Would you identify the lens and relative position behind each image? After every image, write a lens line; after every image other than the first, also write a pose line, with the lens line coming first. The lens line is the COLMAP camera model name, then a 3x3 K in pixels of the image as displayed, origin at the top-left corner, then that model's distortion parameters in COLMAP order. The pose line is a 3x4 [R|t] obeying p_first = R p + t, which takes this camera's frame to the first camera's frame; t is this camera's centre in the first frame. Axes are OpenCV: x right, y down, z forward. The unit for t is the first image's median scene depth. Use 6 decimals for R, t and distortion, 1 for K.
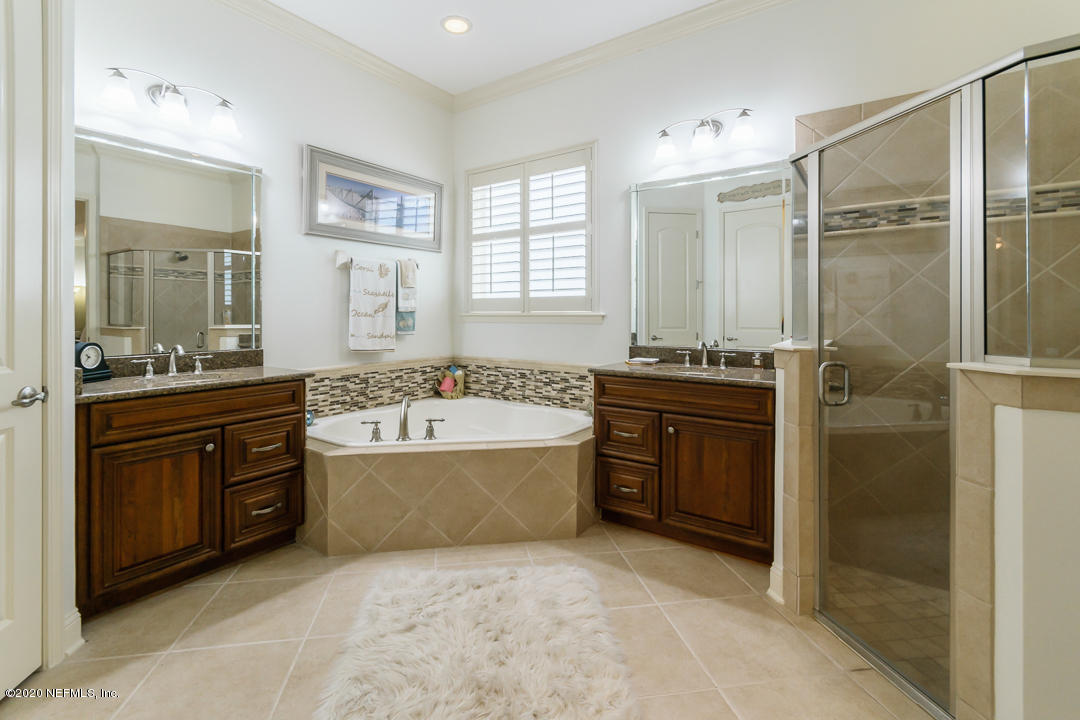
lens RADIAL K [[491.1, 0, 539.4], [0, 491.1, 313.0], [0, 0, 1]] dist [0.001341, 0.000182]
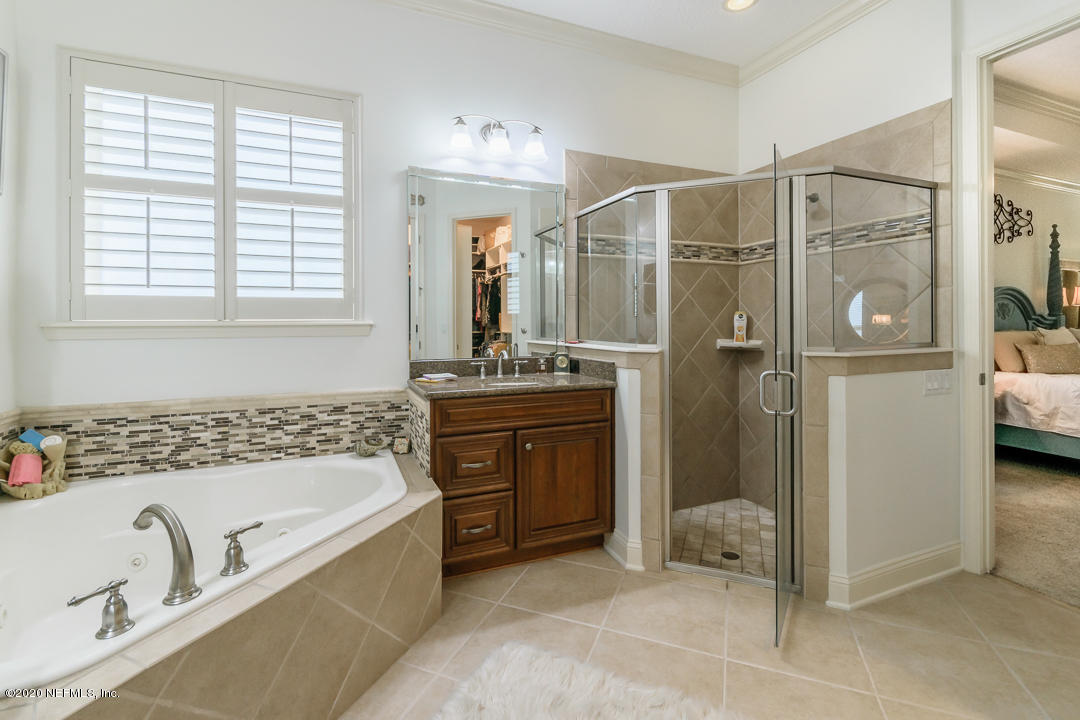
lens RADIAL K [[483.0, 0, 538.9], [0, 483.0, 321.4], [0, 0, 1]] dist [0.001157, 0.000219]
pose [[0.534780, -0.002229, 0.844988, -0.358987], [0.001319, 0.999998, 0.001803, -0.001180], [-0.844990, 0.000150, 0.534782, 0.353880]]
